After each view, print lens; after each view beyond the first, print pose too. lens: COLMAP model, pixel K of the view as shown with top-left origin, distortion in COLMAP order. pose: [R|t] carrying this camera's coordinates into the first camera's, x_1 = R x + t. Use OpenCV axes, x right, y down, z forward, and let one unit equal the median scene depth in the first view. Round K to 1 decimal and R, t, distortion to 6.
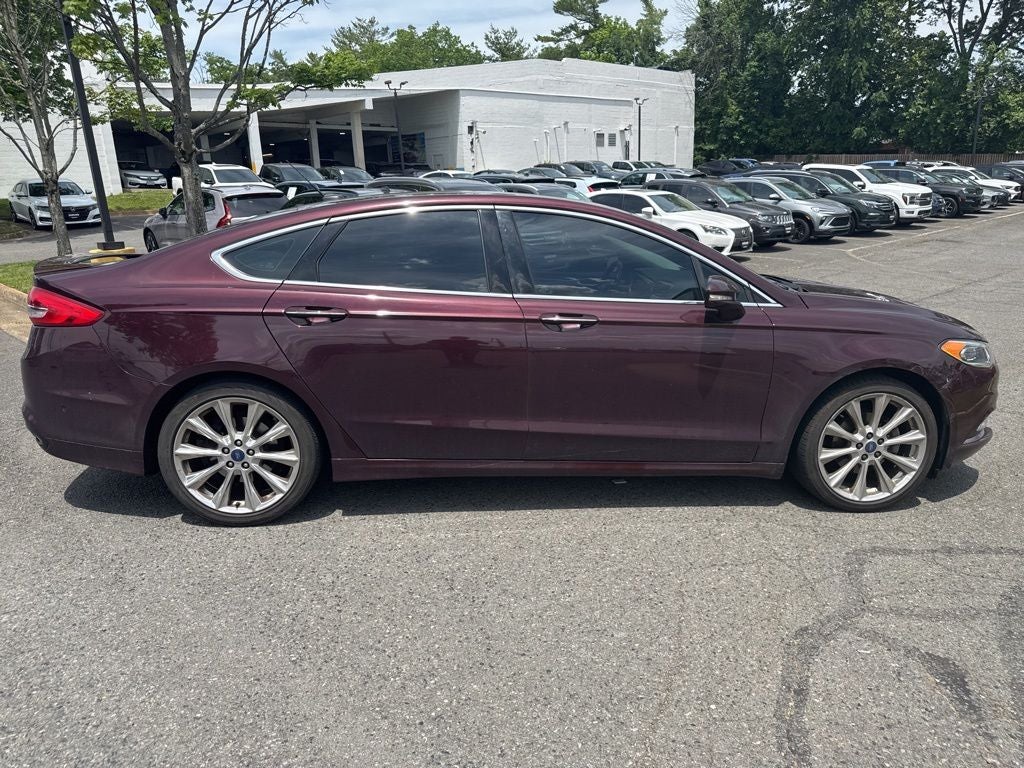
lens RADIAL K [[733.6, 0, 513.0], [0, 733.6, 386.1], [0, 0, 1]] dist [0.021810, -0.025981]
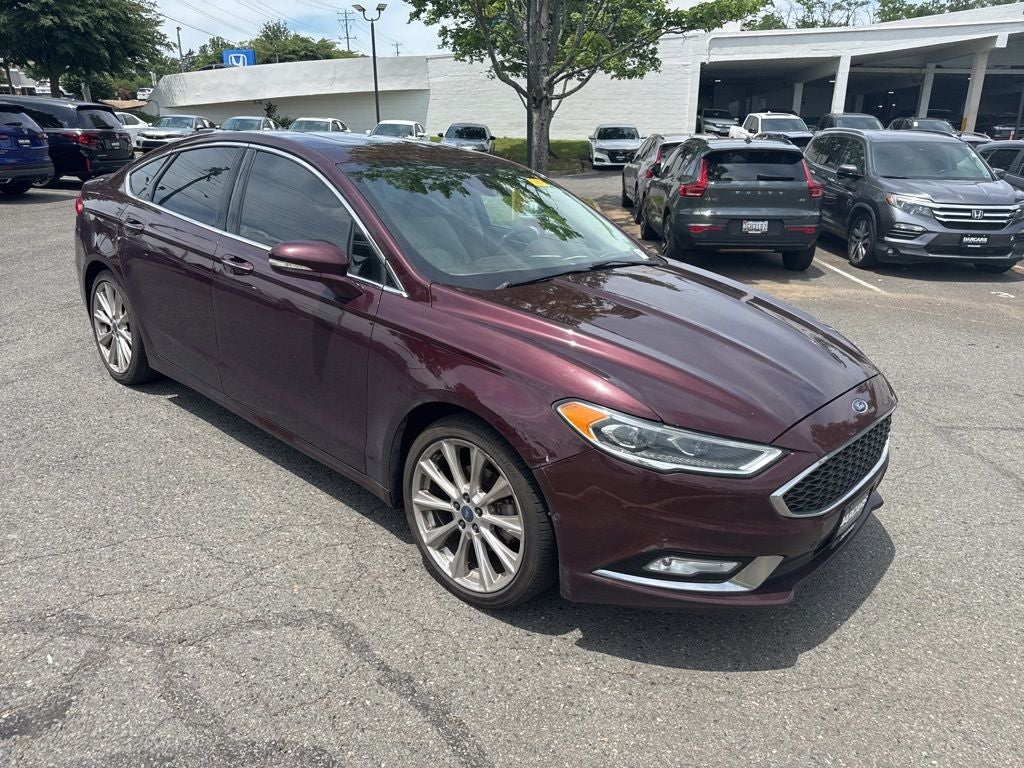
lens RADIAL K [[733.6, 0, 504.3], [0, 733.6, 386.0], [0, 0, 1]] dist [0.021810, -0.025981]
pose [[0.677067, 0.266983, -0.685785, 0.187925], [-0.224868, 0.962358, 0.152646, -0.029771], [0.700725, 0.050860, 0.711617, 0.100683]]
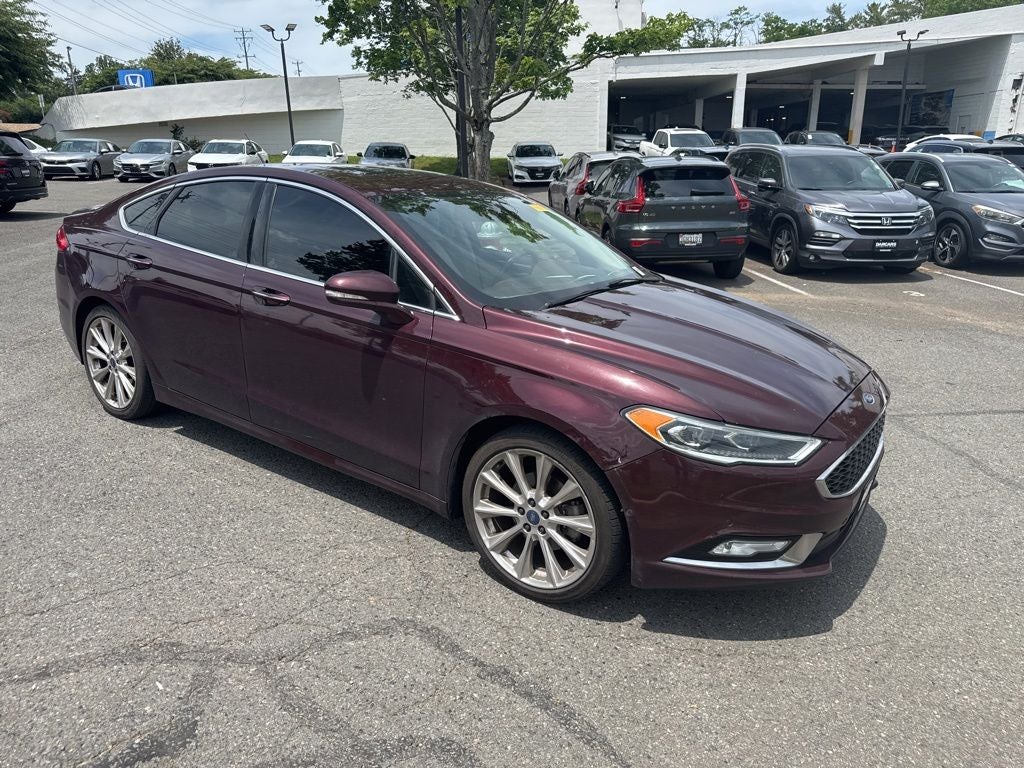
lens RADIAL K [[733.6, 0, 504.8], [0, 733.6, 389.5], [0, 0, 1]] dist [0.021810, -0.025981]
pose [[0.762255, 0.218037, -0.609449, 0.176063], [-0.187277, 0.975577, 0.114792, -0.025576], [0.619593, 0.026635, 0.784471, 0.073434]]
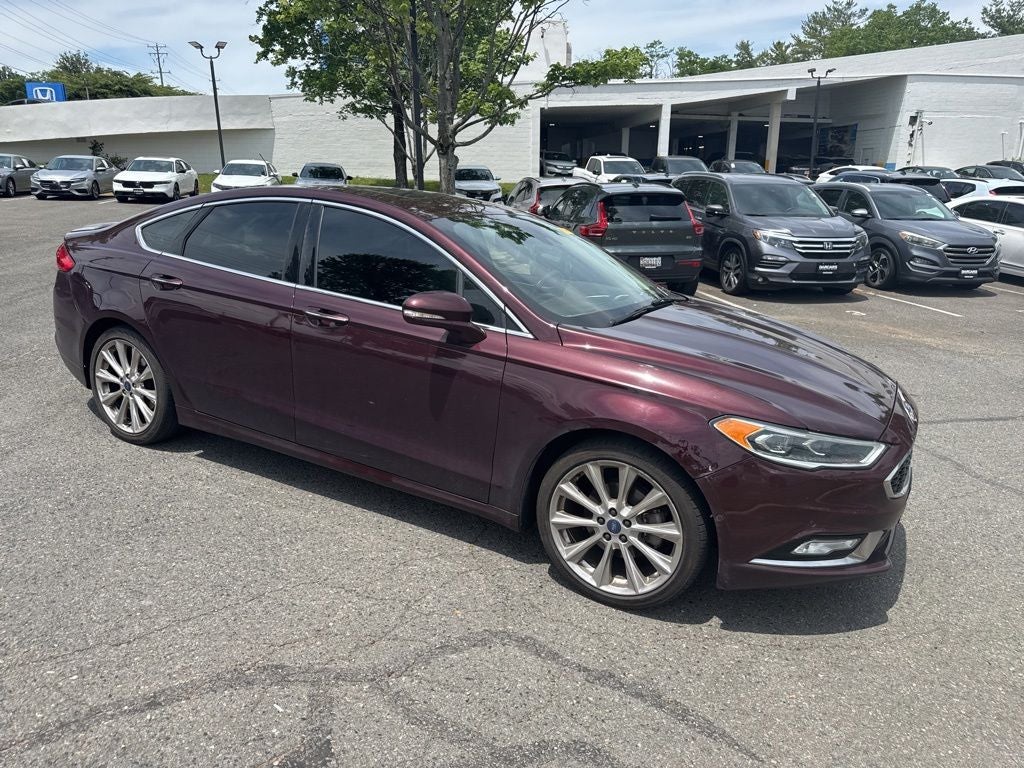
lens RADIAL K [[733.6, 0, 509.9], [0, 733.6, 389.0], [0, 0, 1]] dist [0.021810, -0.025981]
pose [[0.827360, 0.188274, -0.529177, 0.153559], [-0.181044, 0.981254, 0.066056, -0.018963], [0.531694, 0.041152, 0.845936, 0.050112]]
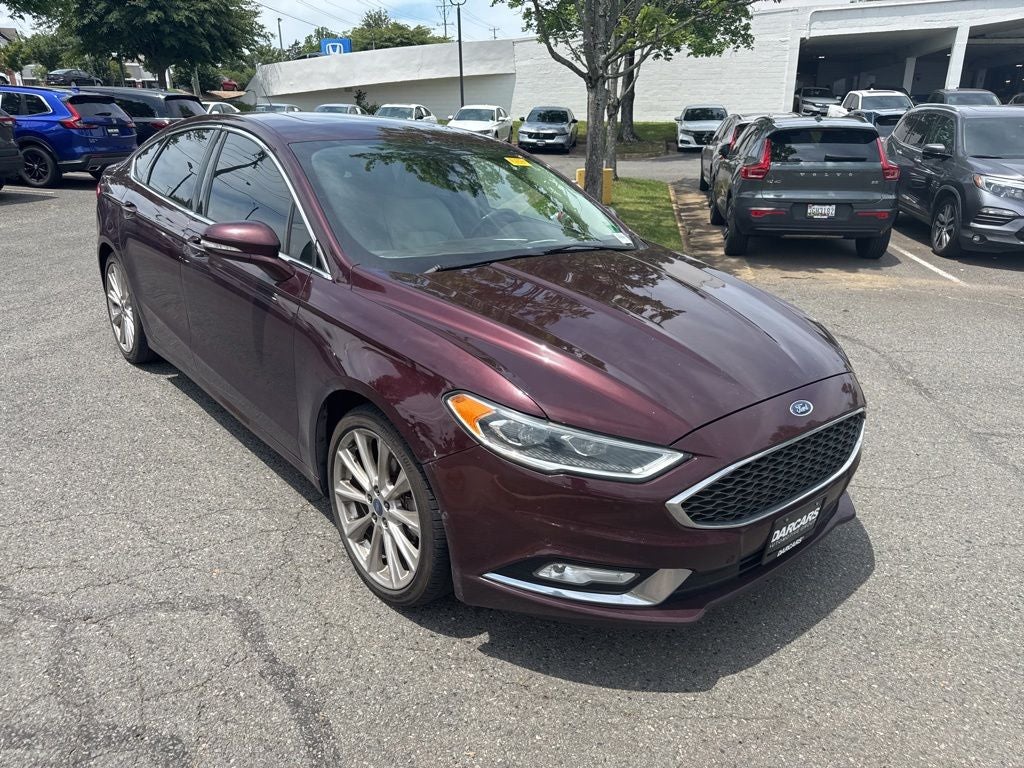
lens RADIAL K [[733.6, 0, 505.1], [0, 733.6, 389.2], [0, 0, 1]] dist [0.021810, -0.025981]
pose [[0.581155, 0.300436, -0.756305, 0.202663], [-0.229940, 0.952110, 0.201528, -0.036372], [0.780632, 0.056786, 0.622406, 0.129302]]
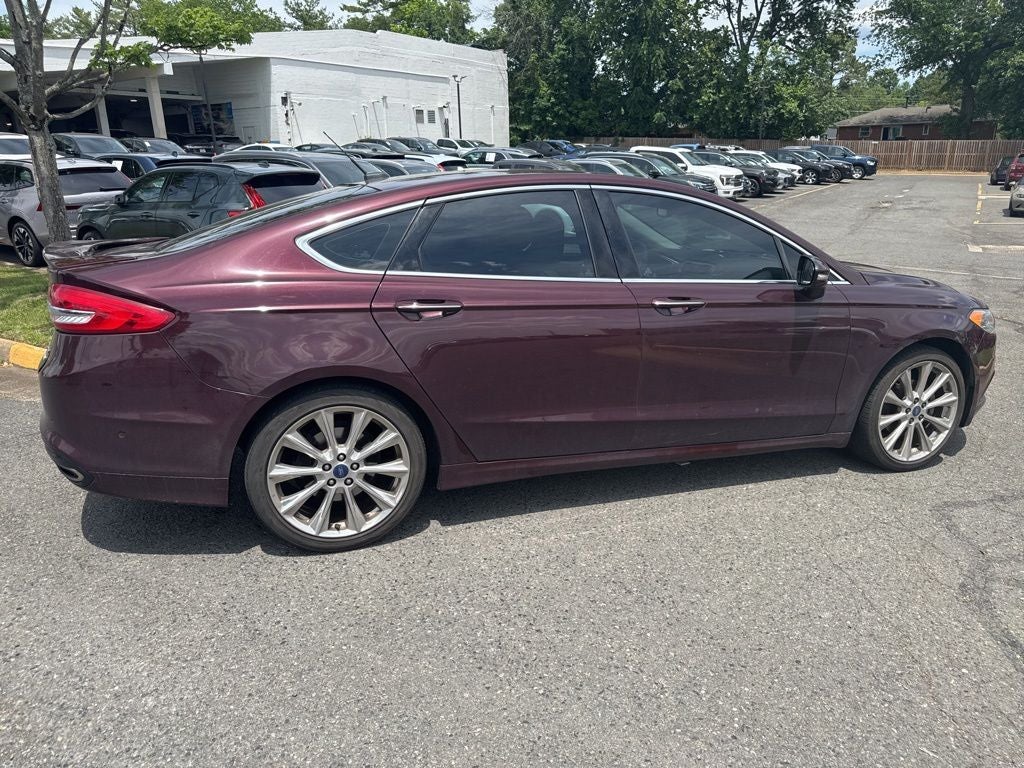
lens RADIAL K [[733.6, 0, 515.3], [0, 733.6, 385.4], [0, 0, 1]] dist [0.021810, -0.025981]
pose [[0.966070, -0.061741, 0.250792, -0.070099], [0.054927, 0.997908, 0.034086, -0.004855], [-0.252372, -0.019154, 0.967441, 0.018752]]
